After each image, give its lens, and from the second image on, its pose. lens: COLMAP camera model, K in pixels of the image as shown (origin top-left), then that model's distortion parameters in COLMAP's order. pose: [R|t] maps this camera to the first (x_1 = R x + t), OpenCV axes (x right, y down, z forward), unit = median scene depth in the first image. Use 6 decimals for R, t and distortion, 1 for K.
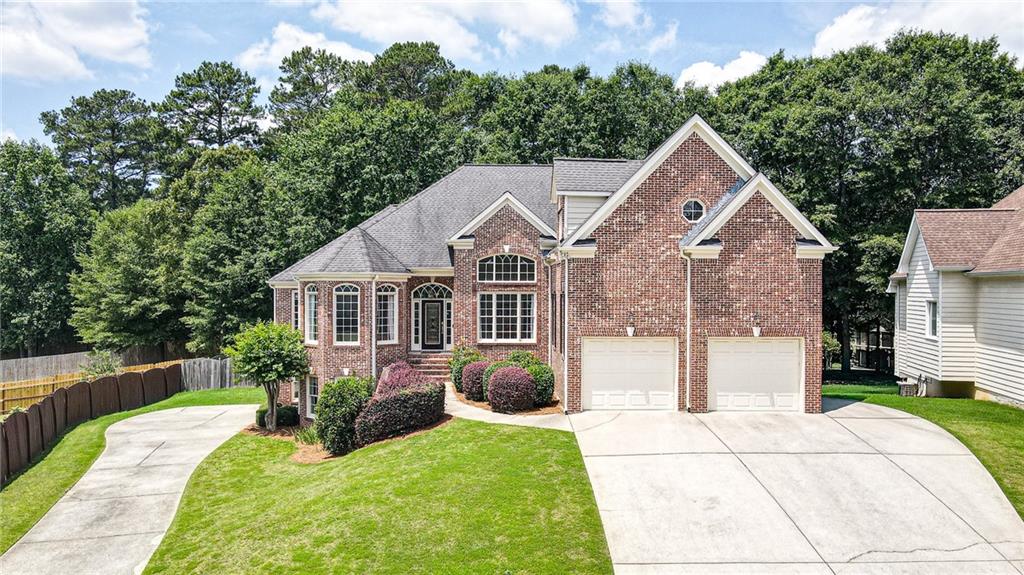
lens RADIAL K [[760.8, 0, 521.0], [0, 760.8, 294.7], [0, 0, 1]] dist [0.009786, 0.008246]
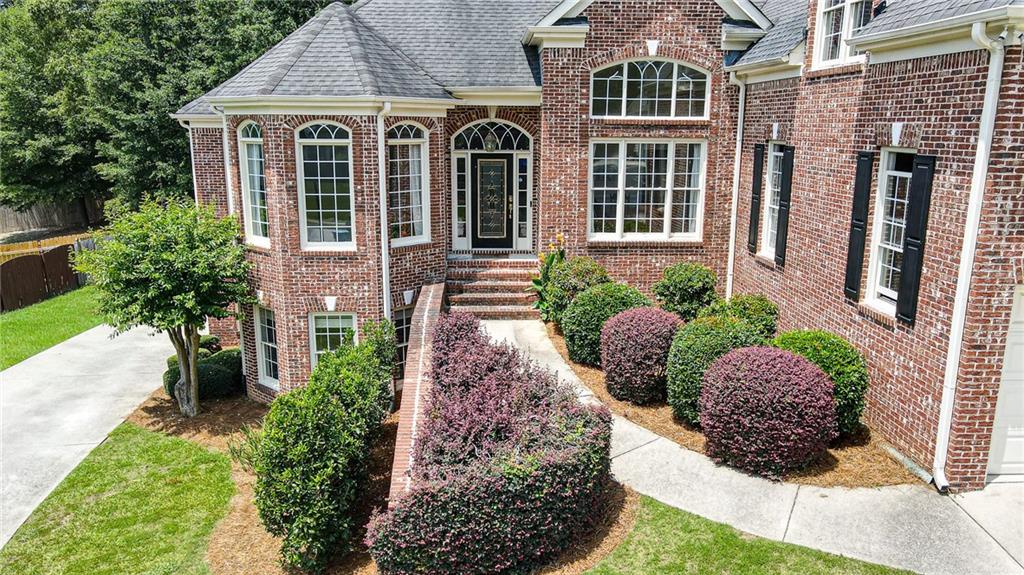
lens RADIAL K [[760.8, 0, 521.0], [0, 760.8, 294.7], [0, 0, 1]] dist [0.009786, 0.008246]
pose [[0.999808, -0.000254, 0.019592, -0.111365], [-0.003926, 0.977045, 0.212996, -0.009973], [-0.019197, -0.213032, 0.976857, 0.494859]]
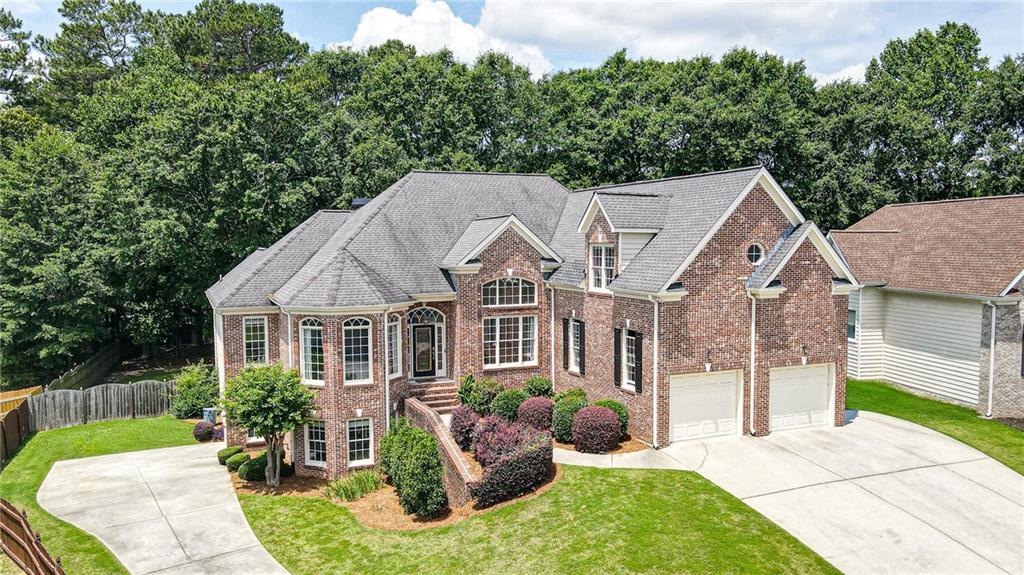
lens RADIAL K [[771.9, 0, 528.7], [0, 771.9, 297.6], [0, 0, 1]] dist [0.007691, 0.007831]
pose [[0.925677, -0.035003, 0.376692, -0.371487], [0.010303, 0.997674, 0.067389, -0.094069], [-0.378175, -0.058500, 0.923884, 0.068958]]
